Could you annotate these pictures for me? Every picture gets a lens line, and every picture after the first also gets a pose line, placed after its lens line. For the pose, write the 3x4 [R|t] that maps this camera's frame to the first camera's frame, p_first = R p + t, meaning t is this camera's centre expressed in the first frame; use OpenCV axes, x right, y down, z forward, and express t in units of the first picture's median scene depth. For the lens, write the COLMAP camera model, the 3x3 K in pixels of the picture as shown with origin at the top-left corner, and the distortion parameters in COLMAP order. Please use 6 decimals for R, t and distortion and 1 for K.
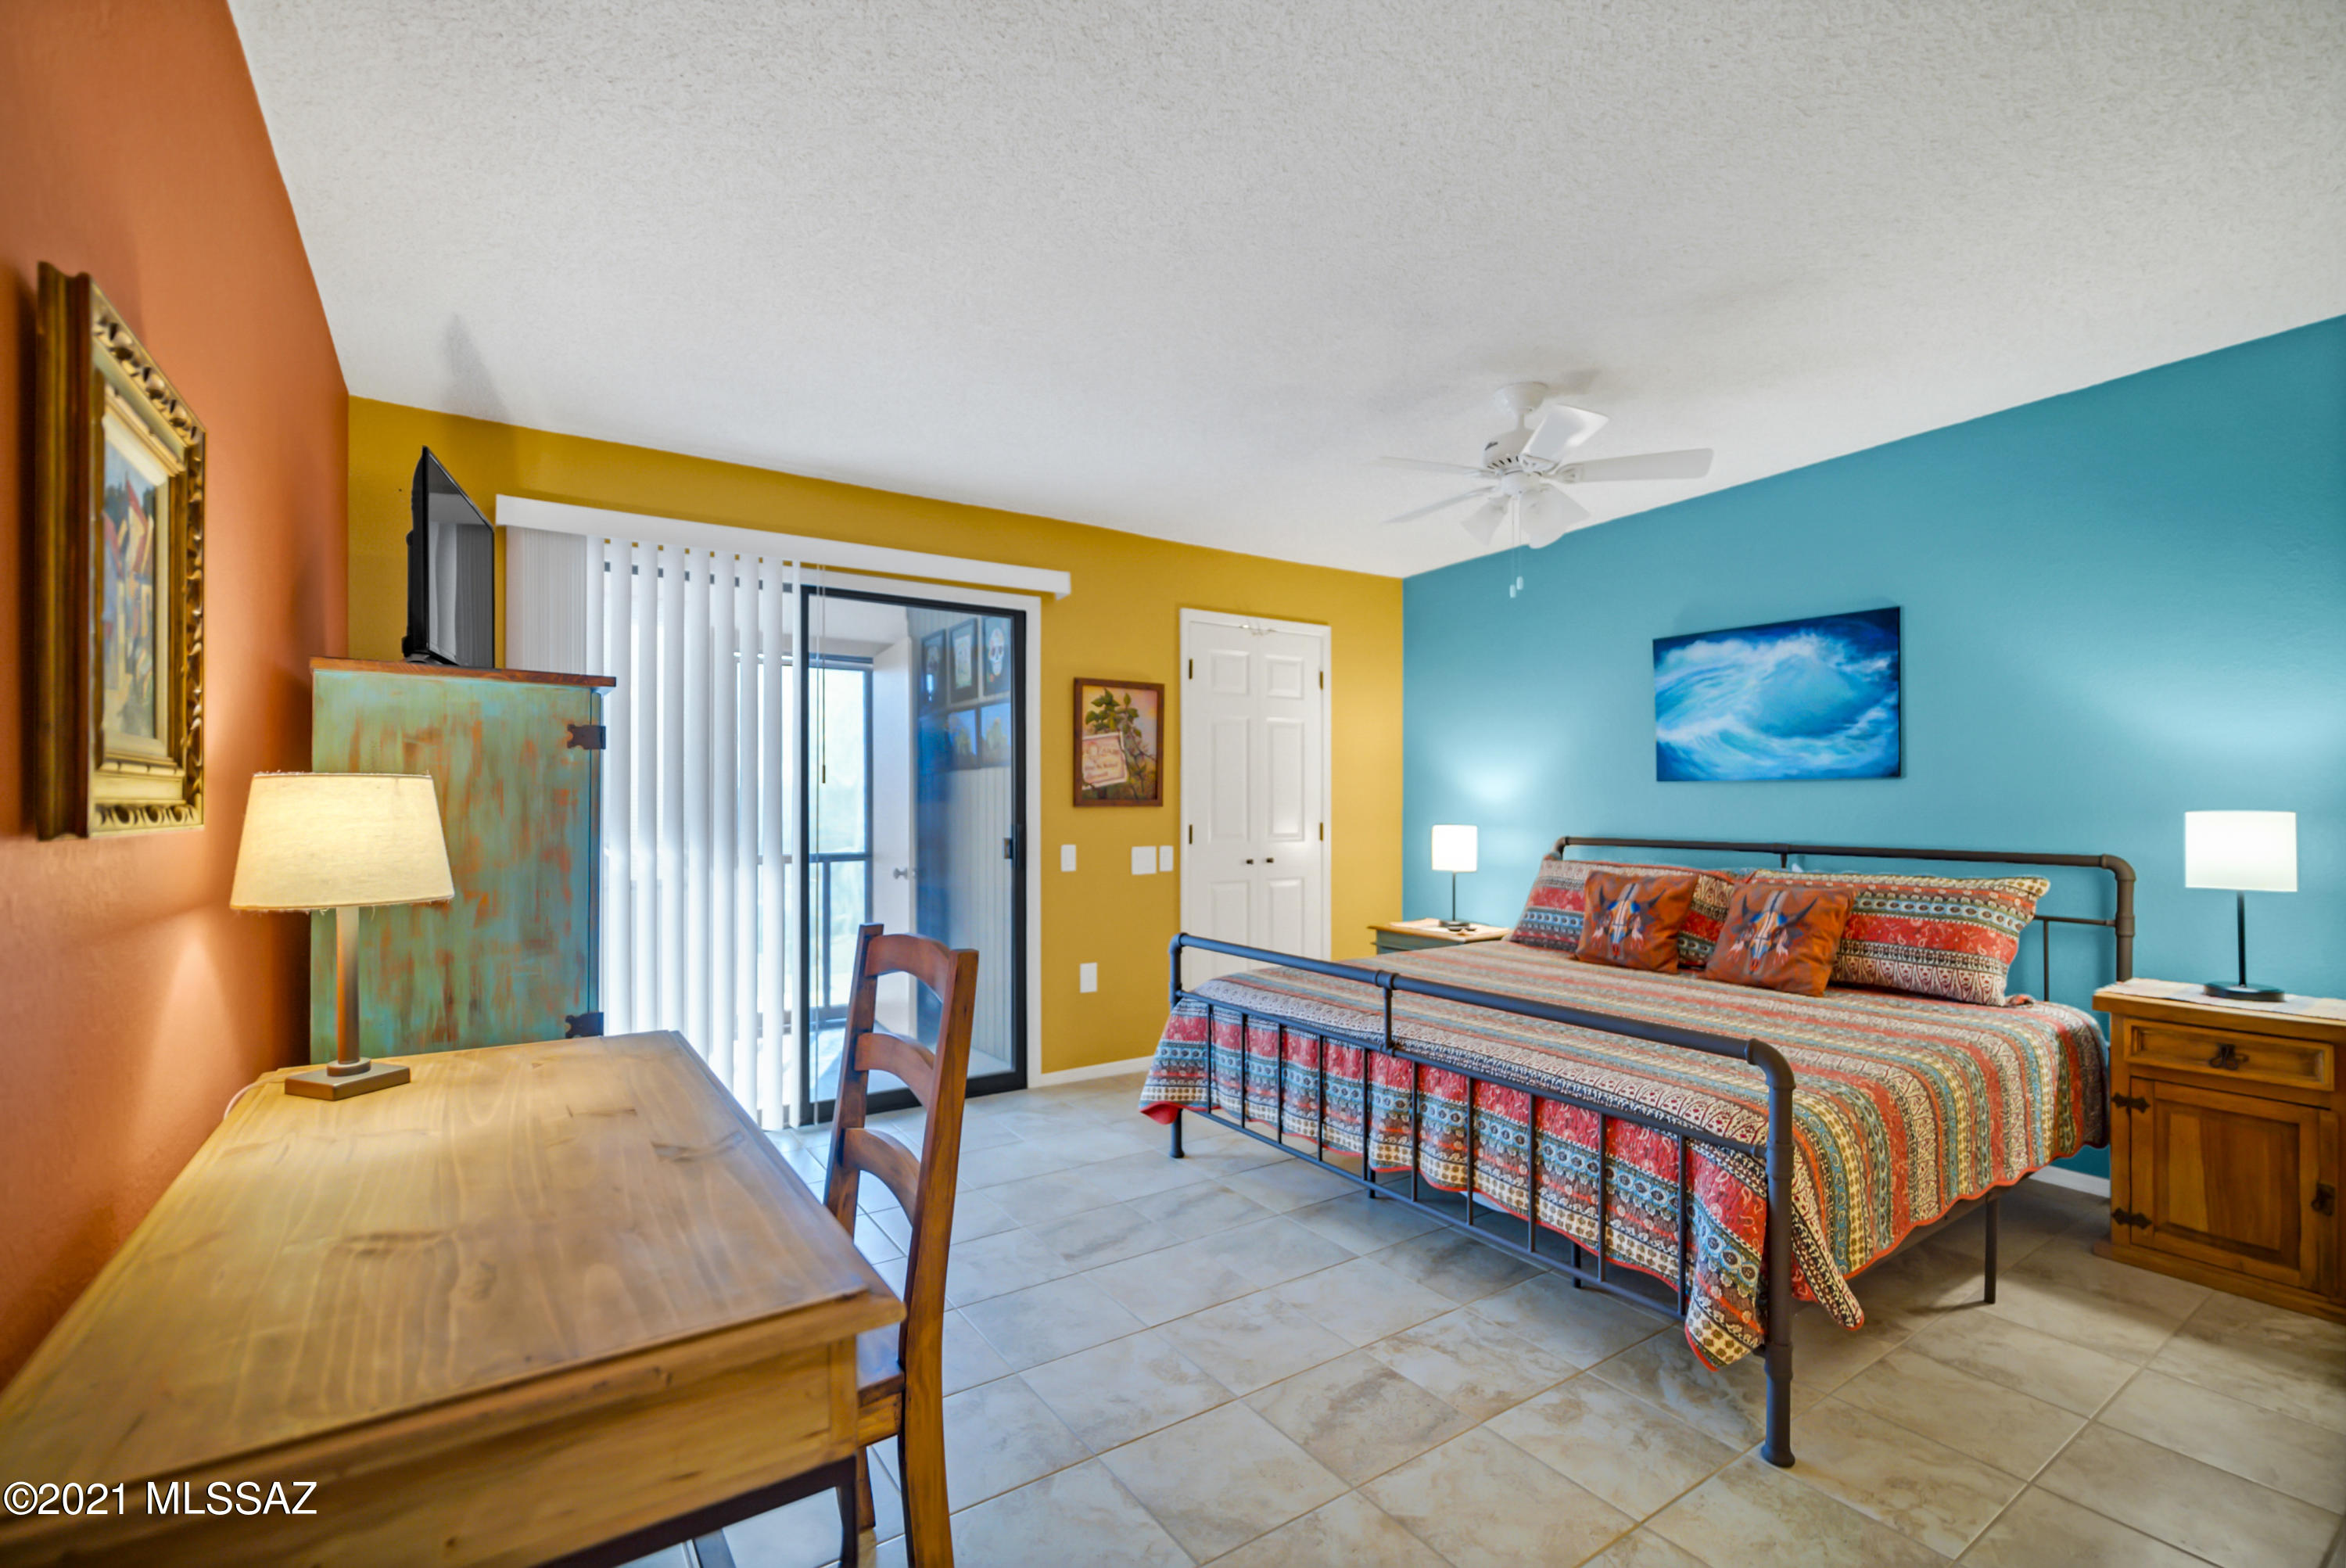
lens RADIAL K [[1022.7, 0, 1172.1], [0, 1022.7, 799.9], [0, 0, 1]] dist [0.000086, 0.000130]
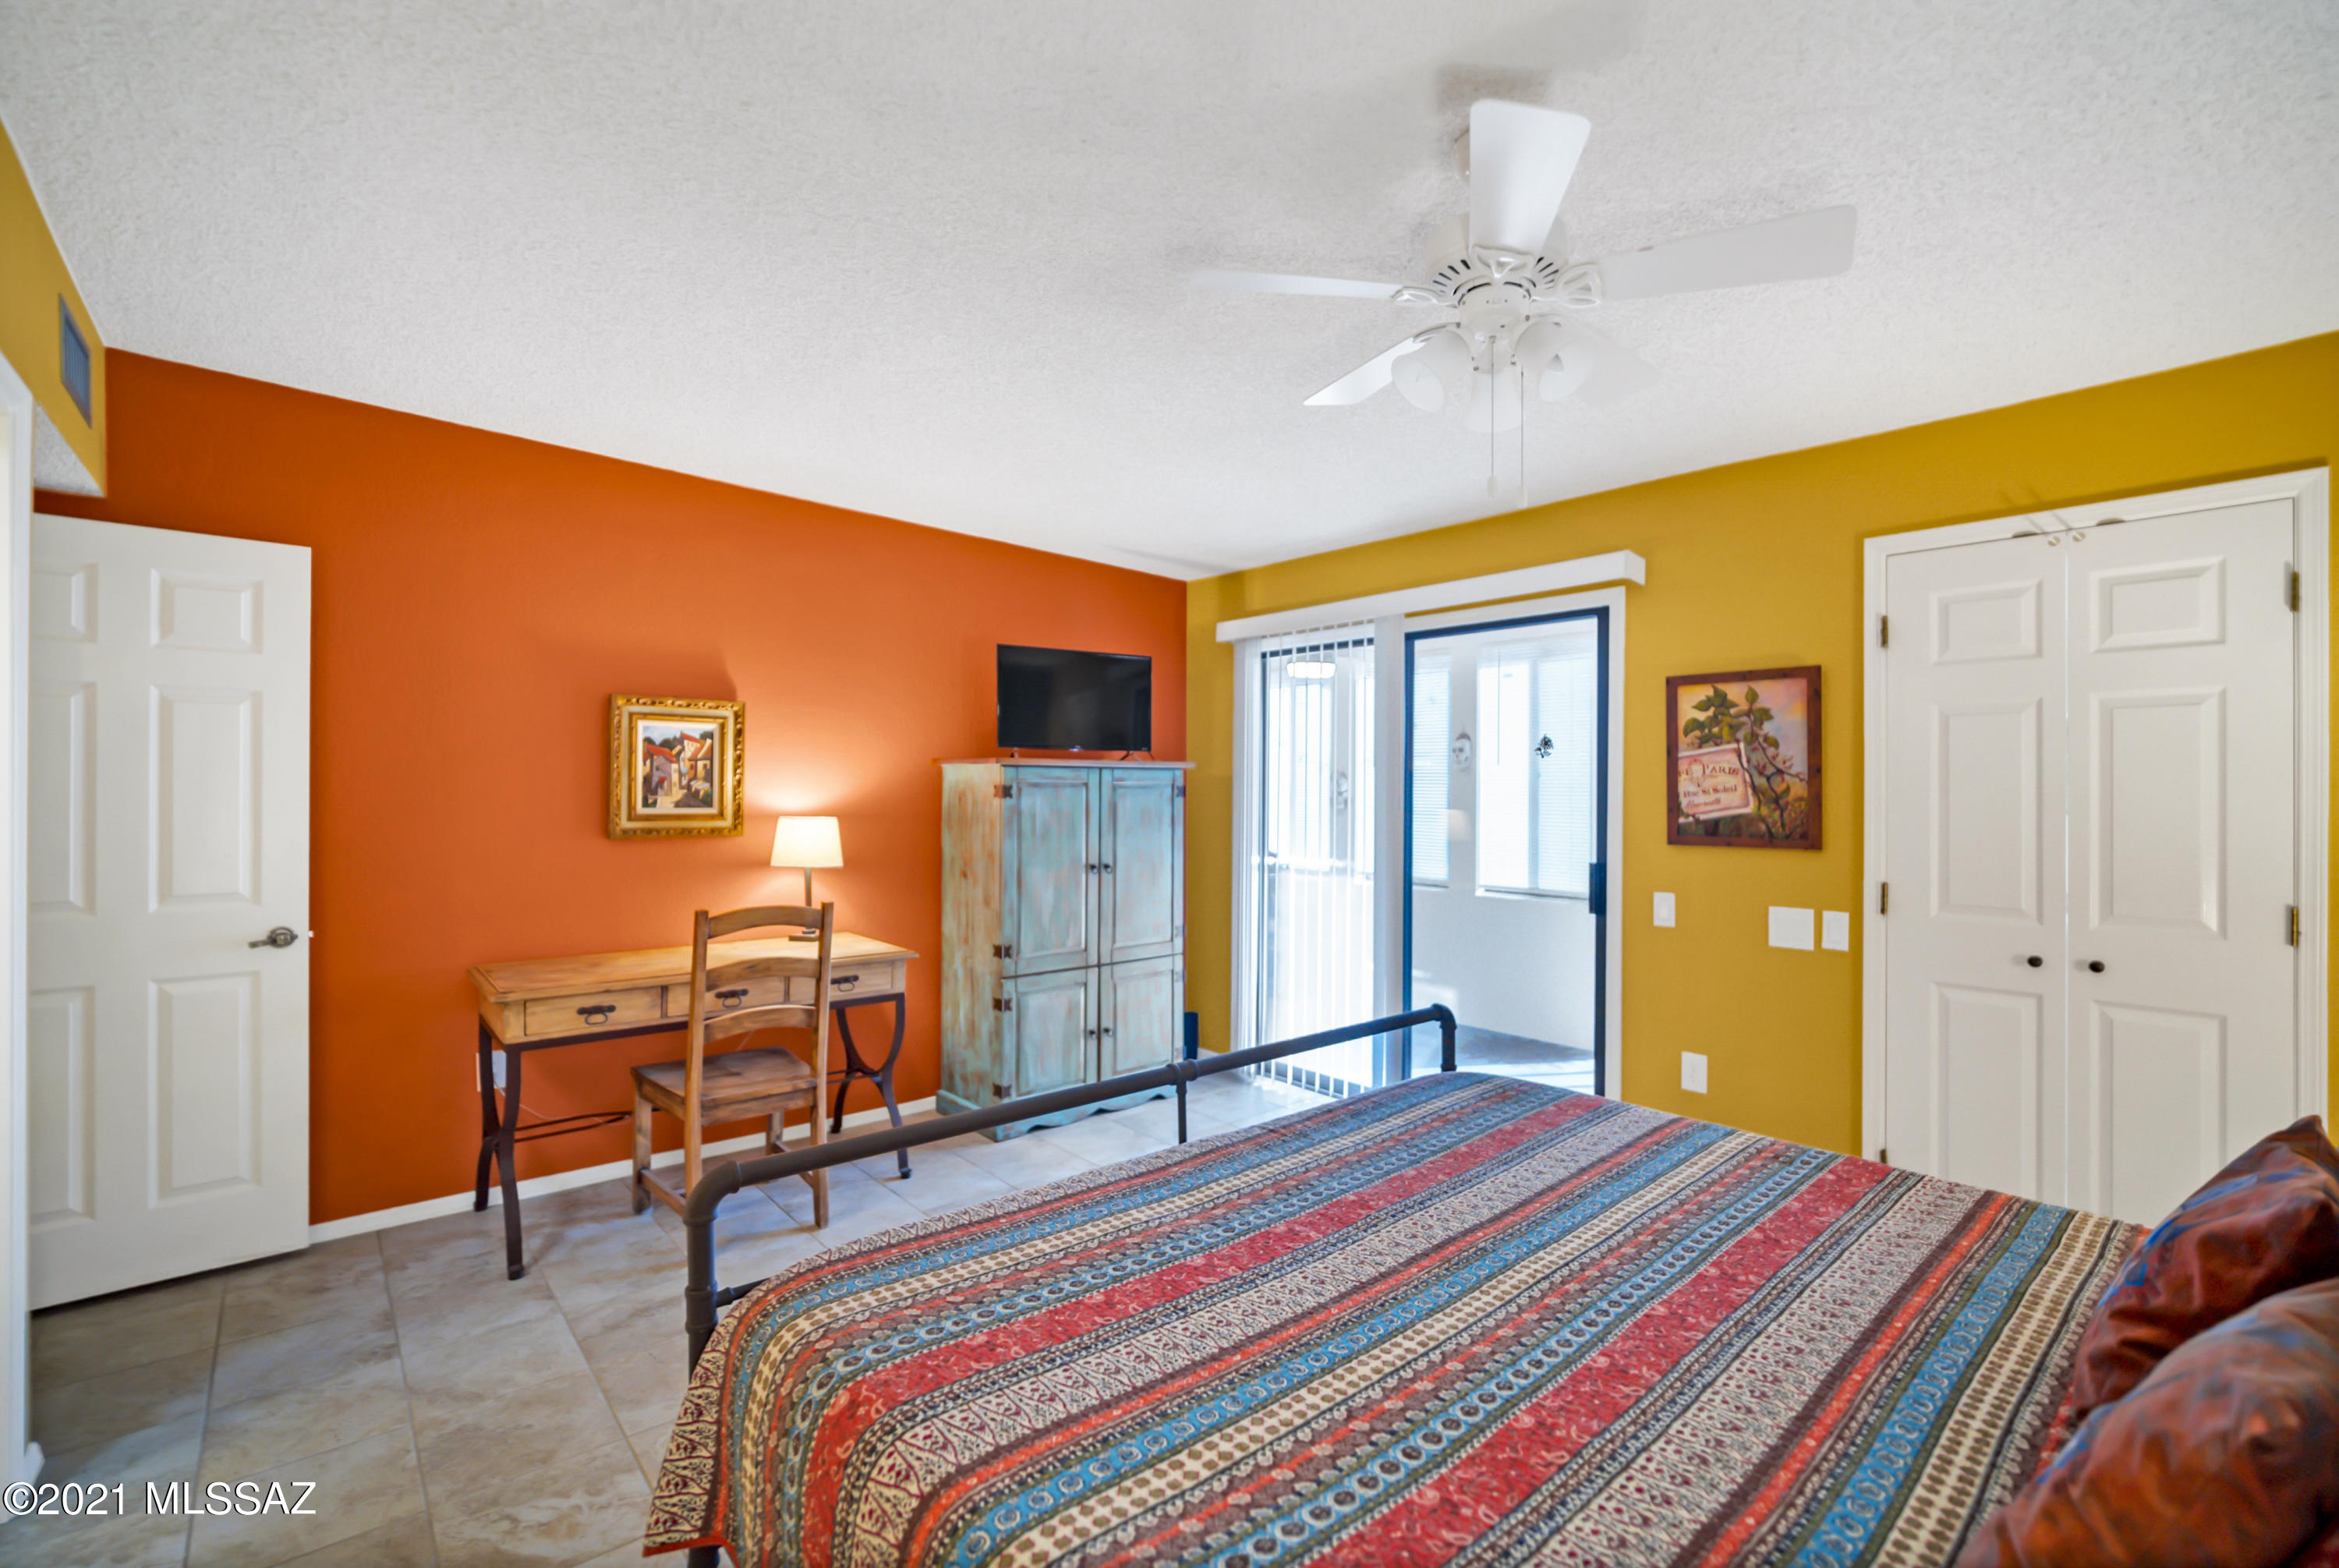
lens RADIAL K [[1019.6, 0, 1169.7], [0, 1019.6, 784.5], [0, 0, 1]] dist [0.000086, 0.000130]
pose [[0.130139, -0.003874, -0.991488, 0.605133], [-0.003442, 0.999985, -0.004359, -0.032760], [0.991490, 0.003980, 0.130124, 0.511990]]
